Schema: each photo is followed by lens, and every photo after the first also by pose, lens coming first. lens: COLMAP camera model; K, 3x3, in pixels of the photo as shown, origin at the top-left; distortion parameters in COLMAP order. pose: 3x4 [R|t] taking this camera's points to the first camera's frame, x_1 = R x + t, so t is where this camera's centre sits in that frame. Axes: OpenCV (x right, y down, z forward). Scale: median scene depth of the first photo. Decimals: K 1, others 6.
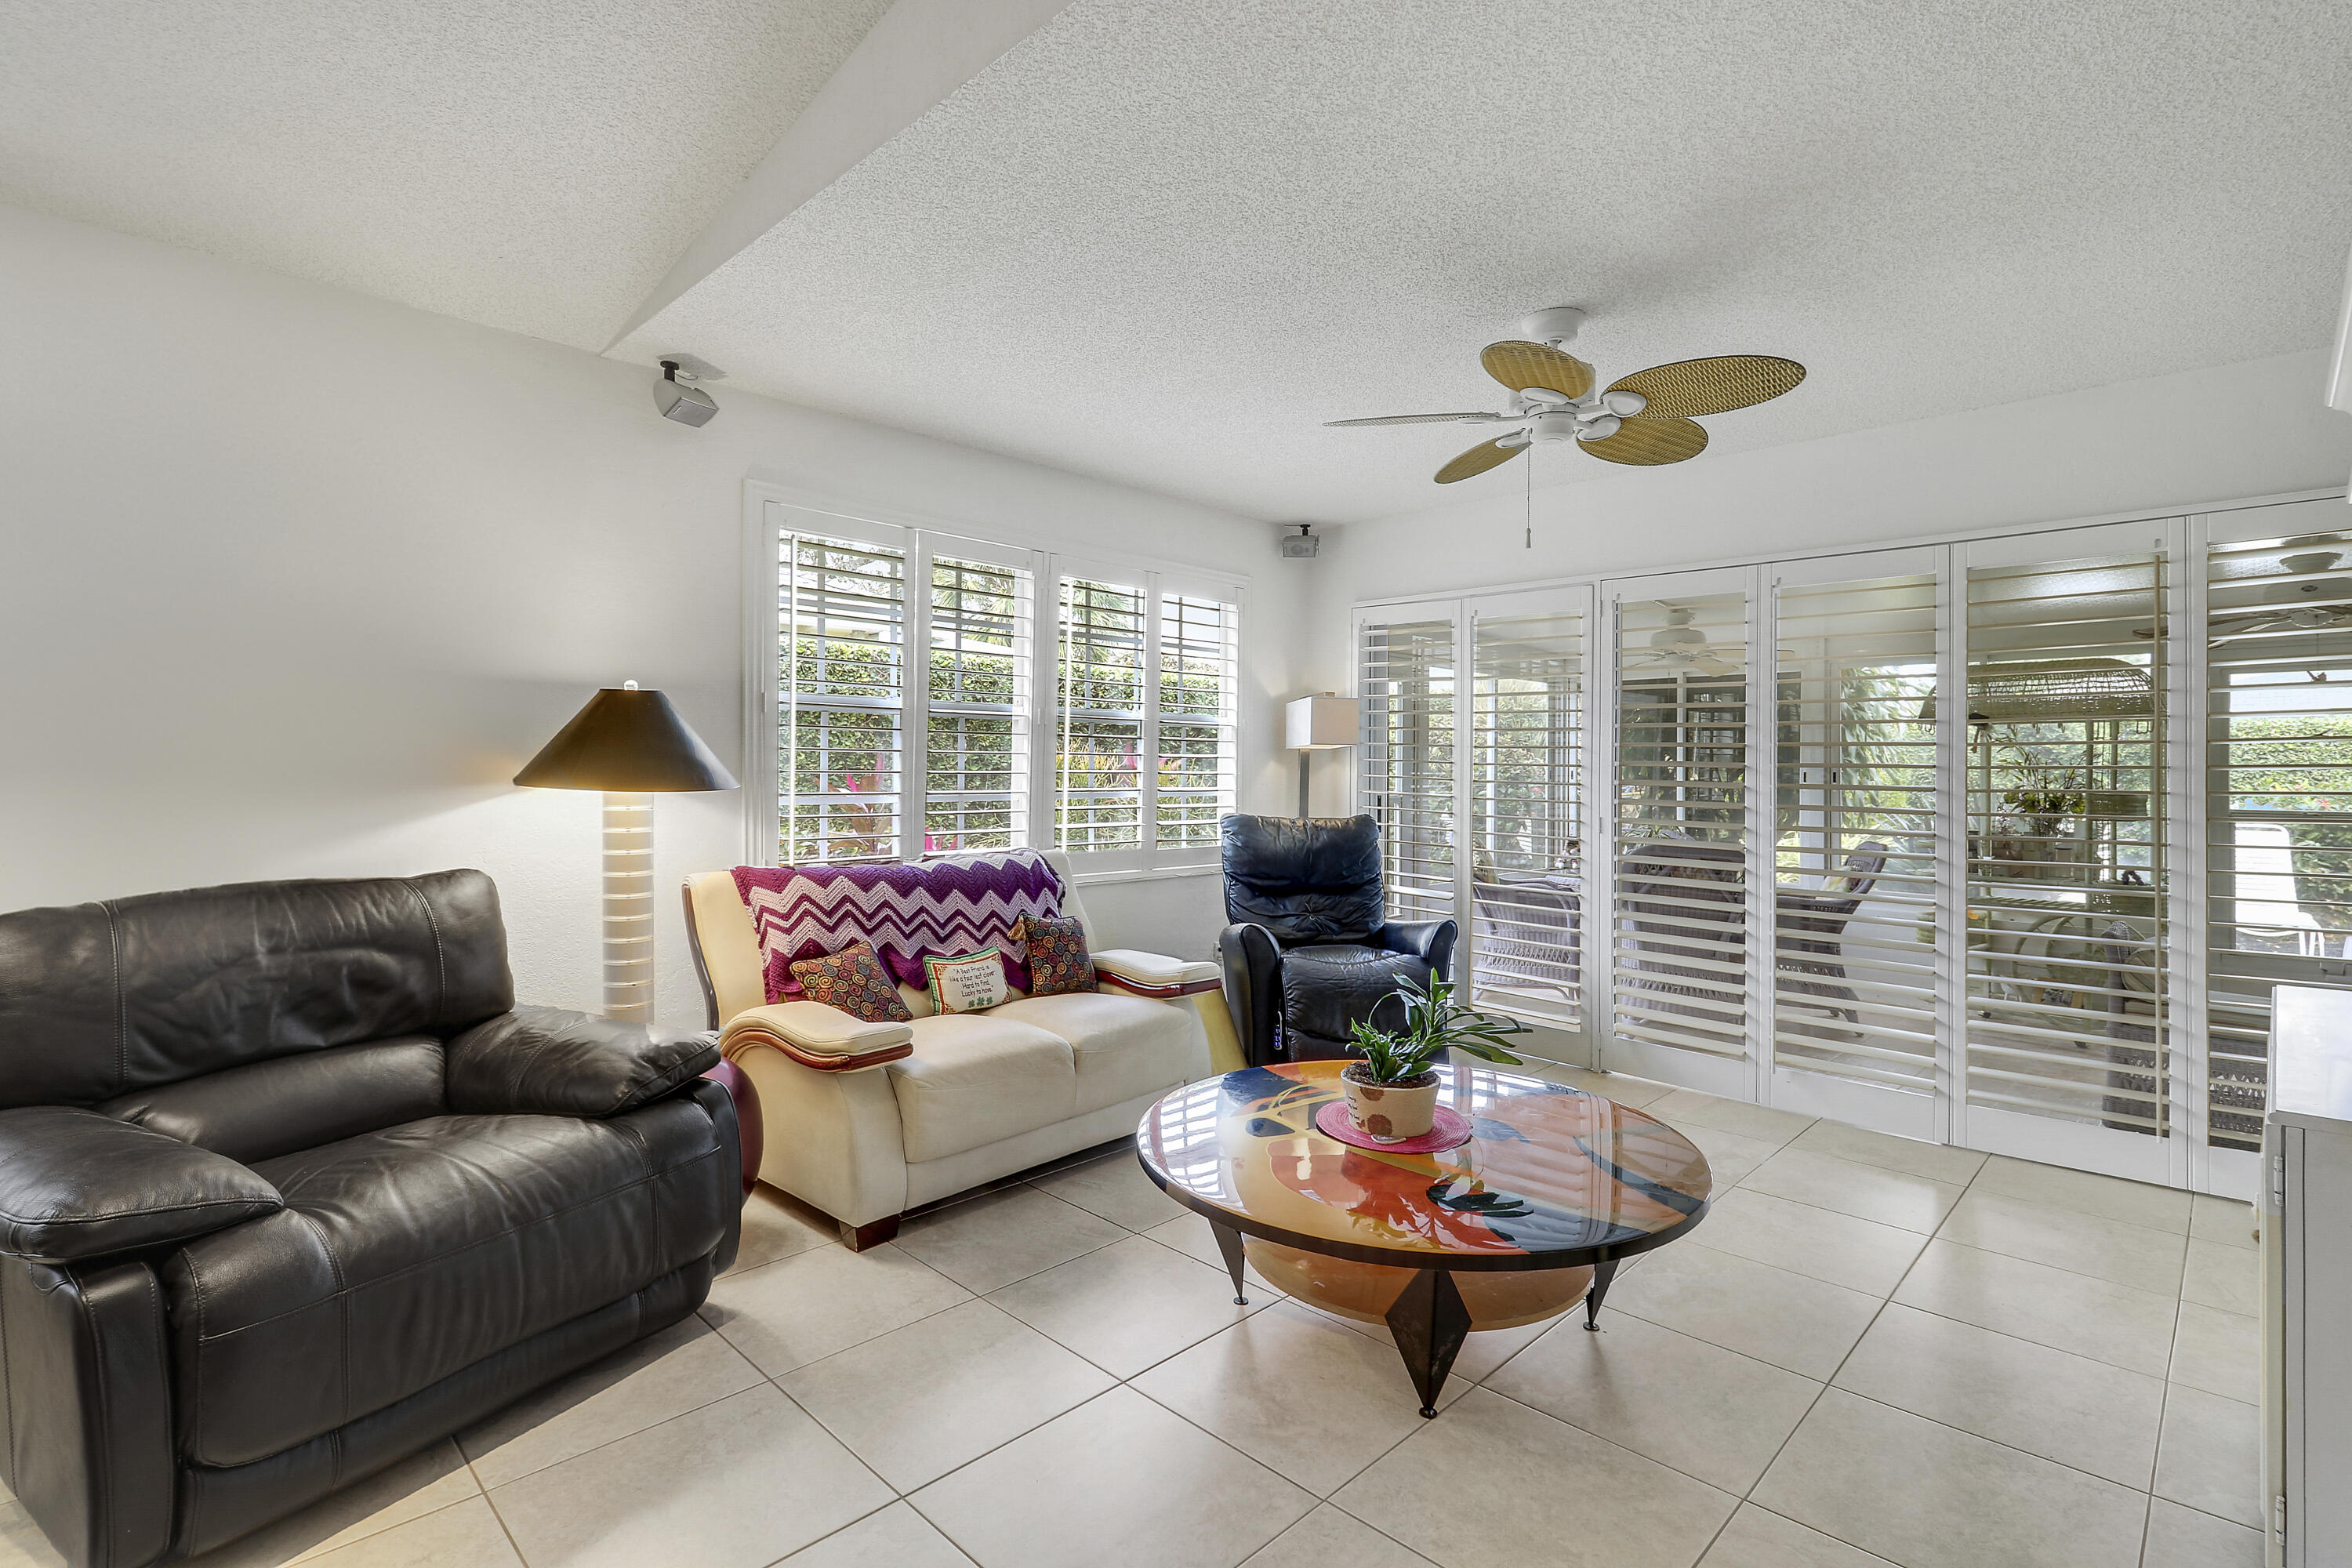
lens RADIAL K [[1108.0, 0, 1187.5], [0, 1108.0, 766.6], [0, 0, 1]] dist [0.001186, -0.010152]
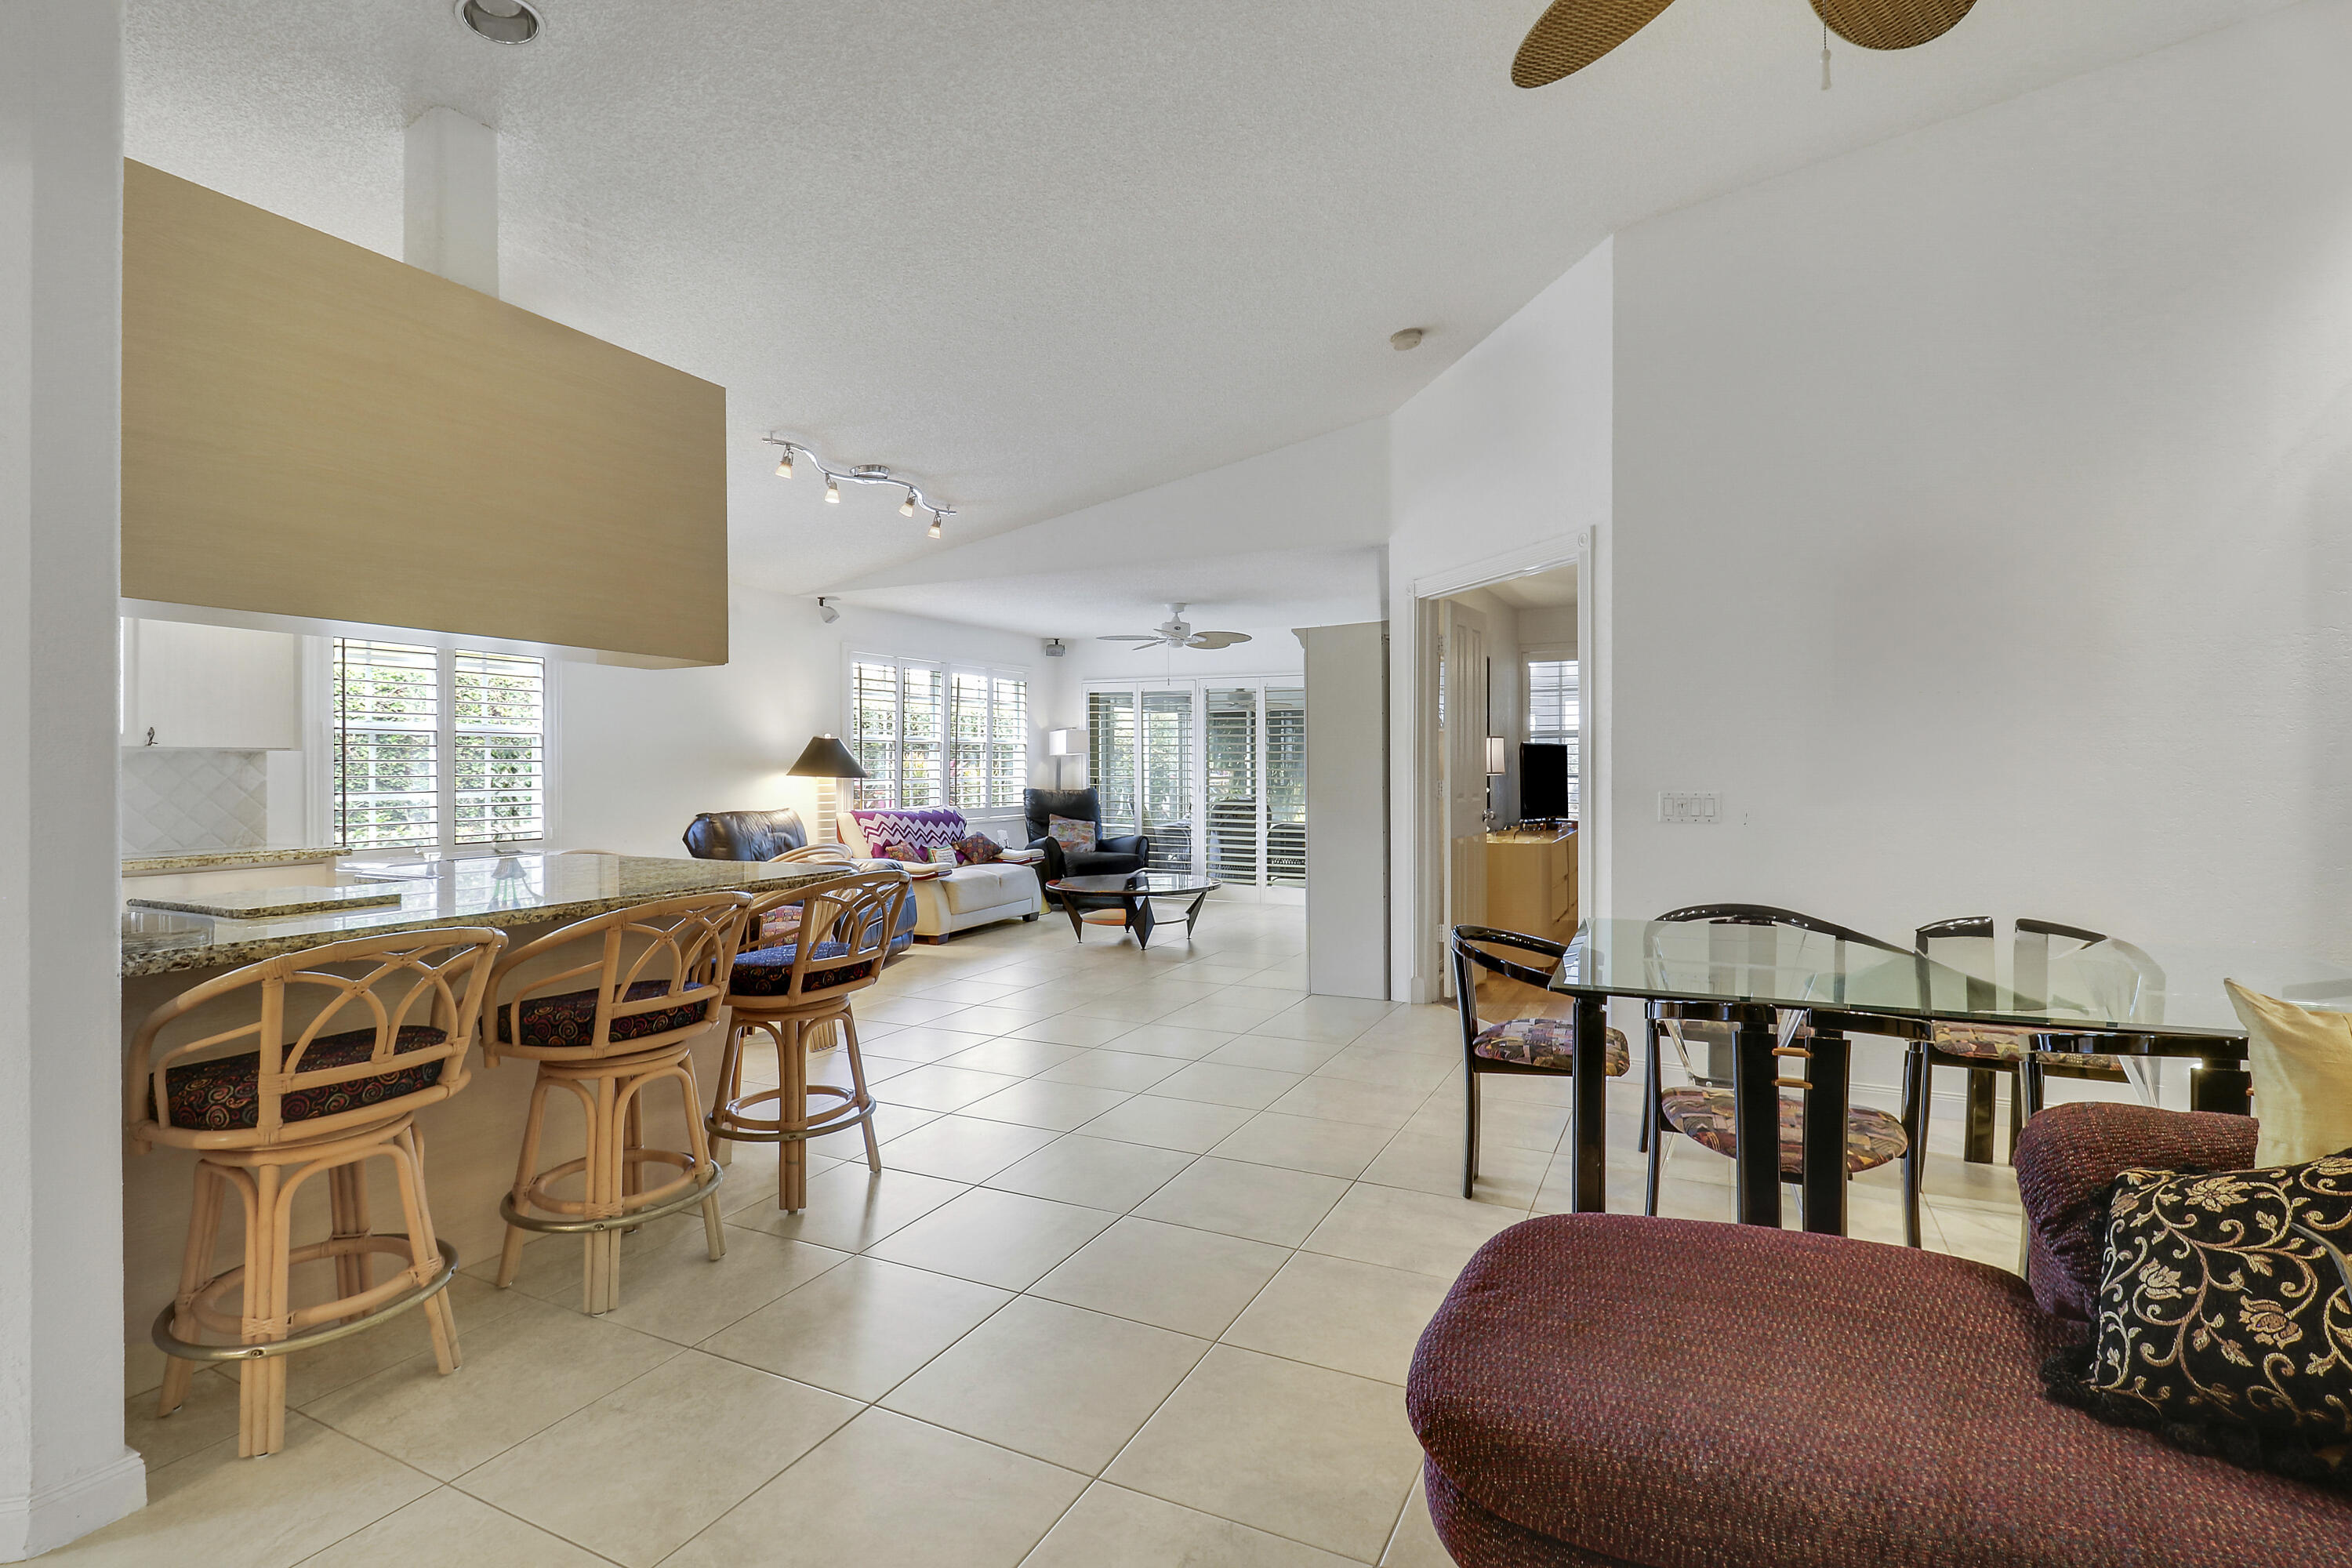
lens RADIAL K [[1108.0, 0, 1187.5], [0, 1108.0, 766.6], [0, 0, 1]] dist [0.001186, -0.010152]
pose [[0.948455, -0.014181, 0.316594, -0.431470], [0.013162, 0.999899, 0.005358, -0.005624], [-0.316638, -0.000915, 0.948546, -1.335950]]
